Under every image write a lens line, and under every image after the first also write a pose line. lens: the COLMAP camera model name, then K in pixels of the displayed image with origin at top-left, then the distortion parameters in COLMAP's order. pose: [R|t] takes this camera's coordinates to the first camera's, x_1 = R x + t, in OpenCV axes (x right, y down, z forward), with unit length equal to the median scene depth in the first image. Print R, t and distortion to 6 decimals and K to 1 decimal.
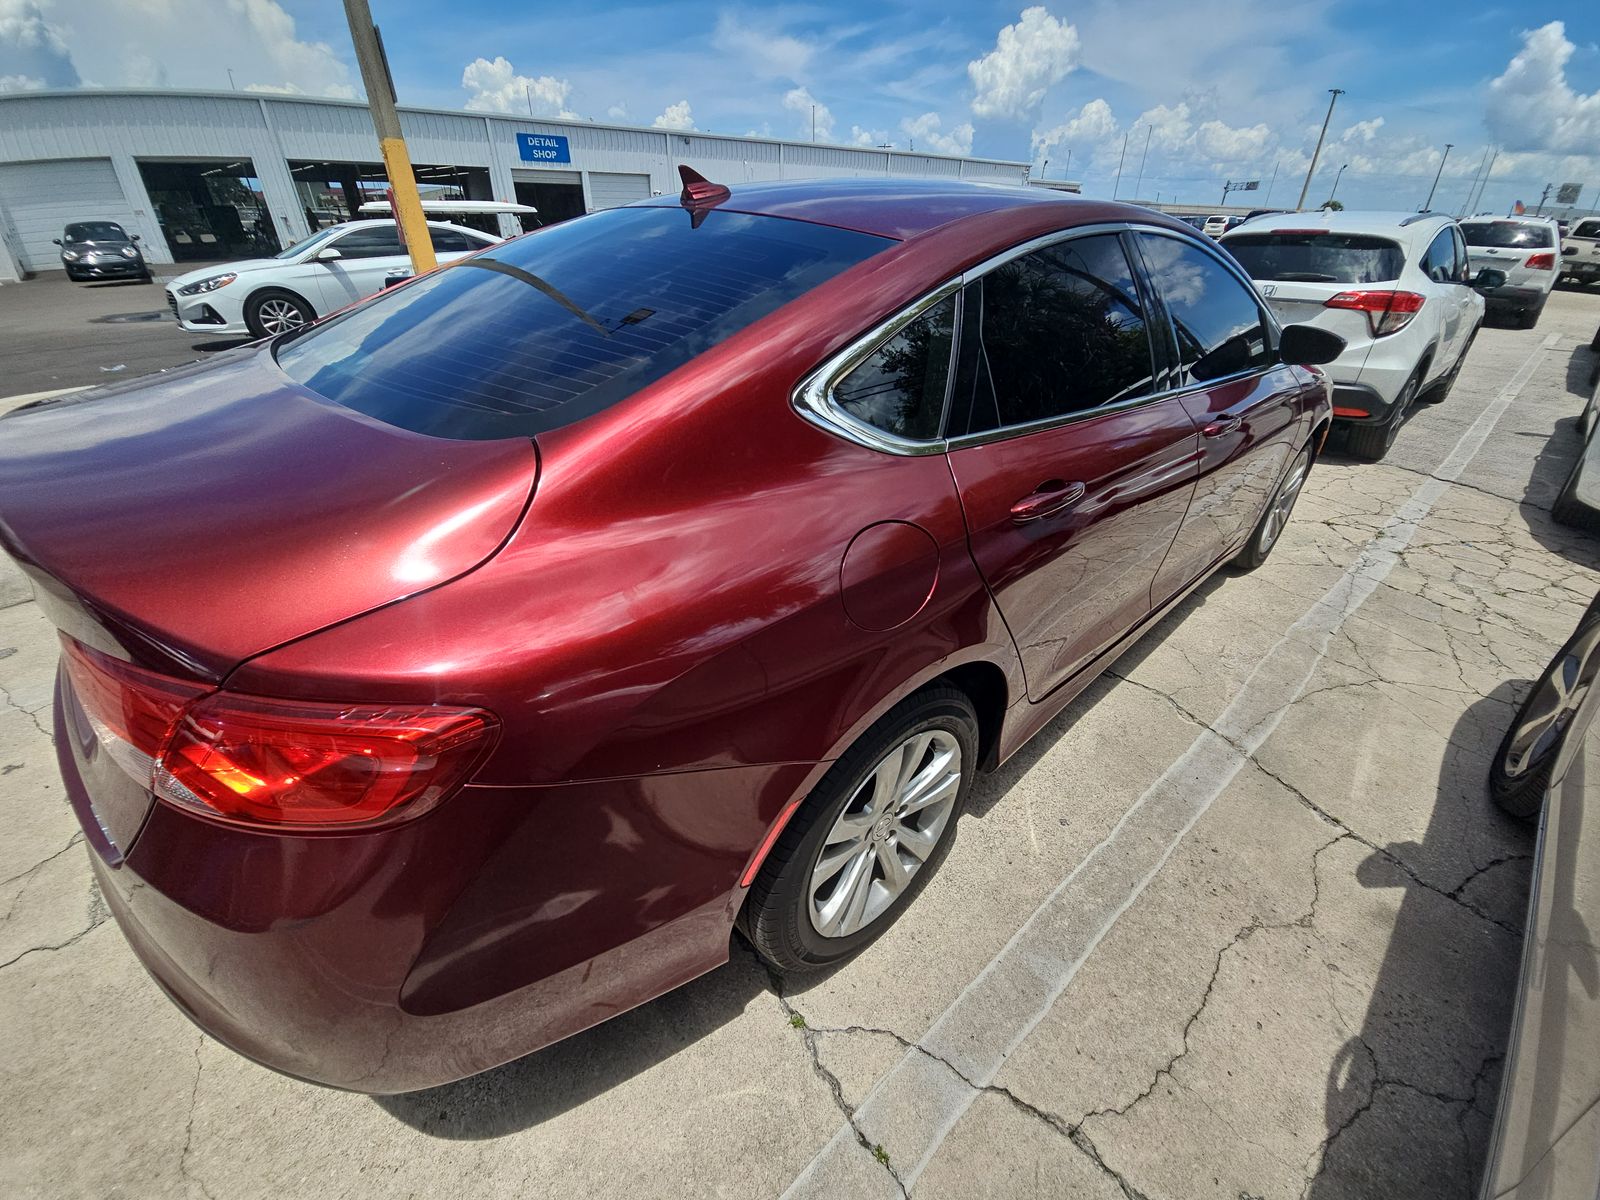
lens RADIAL K [[649.5, 0, 812.2], [0, 649.5, 606.6], [0, 0, 1]] dist [0.032250, -0.021120]
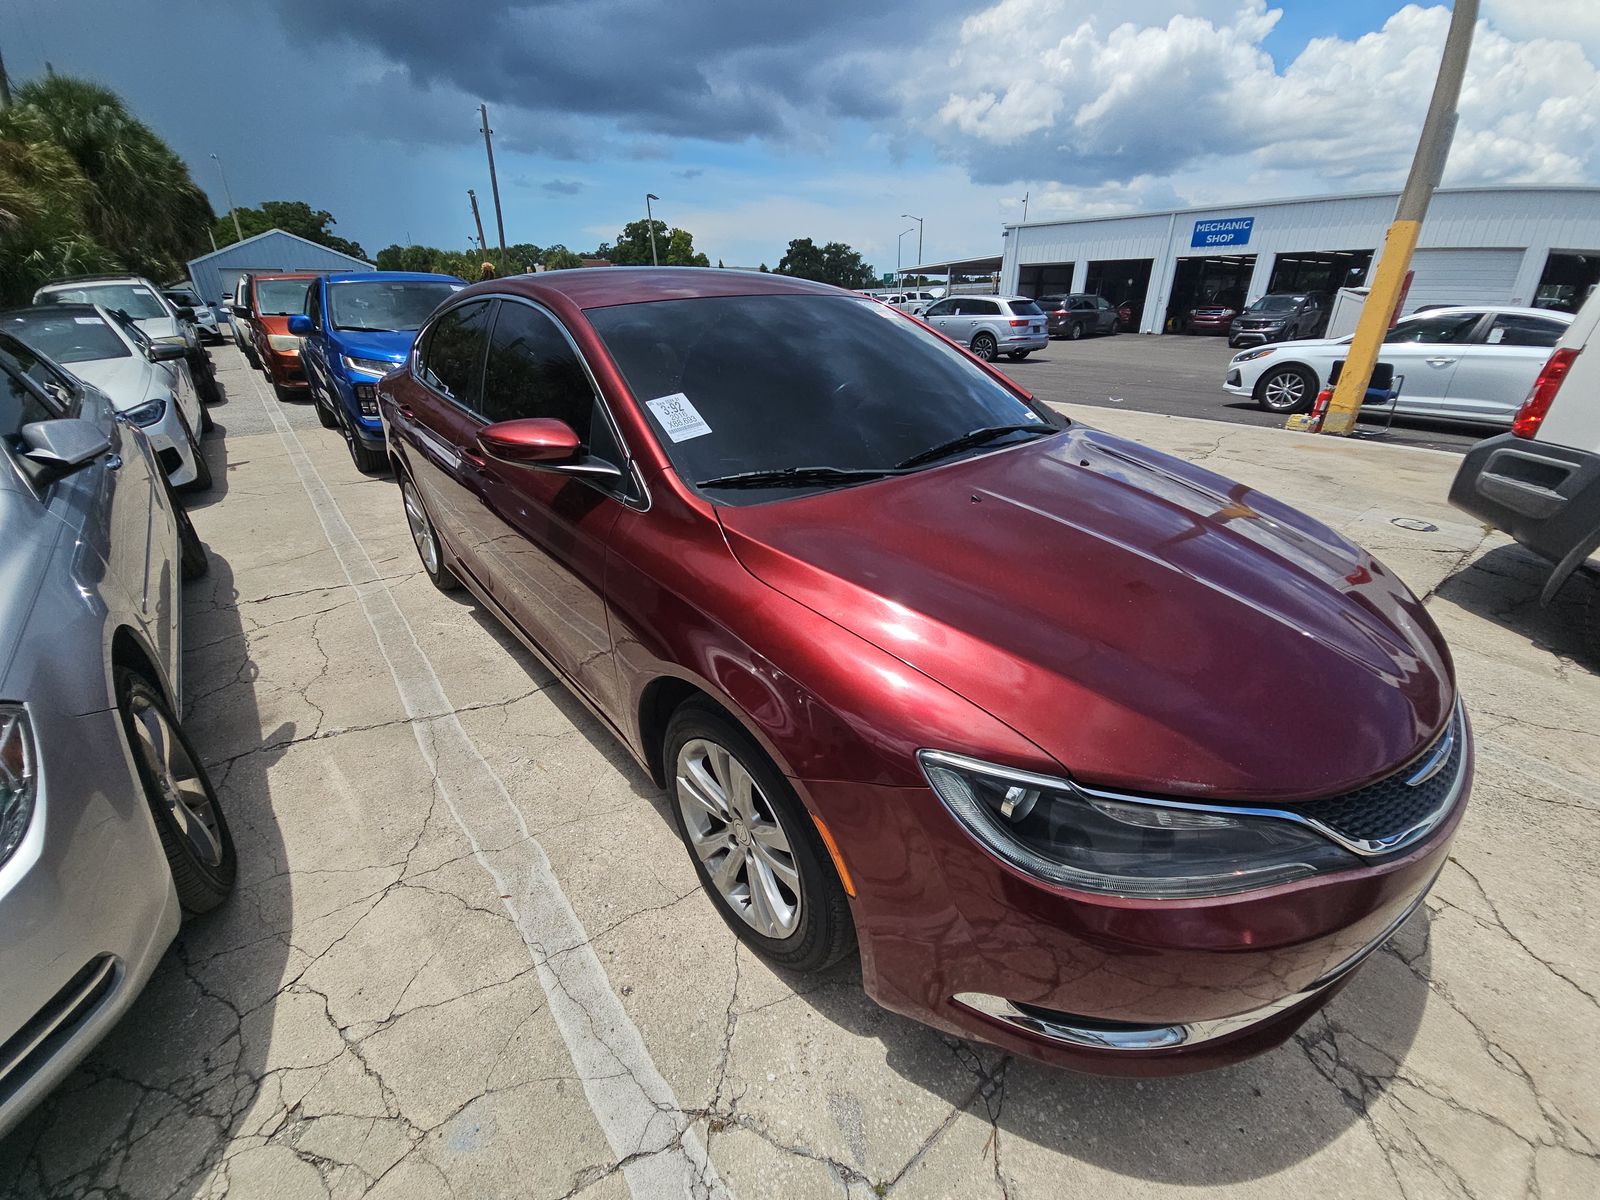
lens RADIAL K [[649.5, 0, 812.2], [0, 649.5, 606.6], [0, 0, 1]] dist [0.032250, -0.021120]
pose [[-0.048954, 0.419885, -0.906256, 1.719213], [-0.513479, 0.767679, 0.383417, -0.809201], [0.856704, 0.484114, 0.178021, 1.387605]]
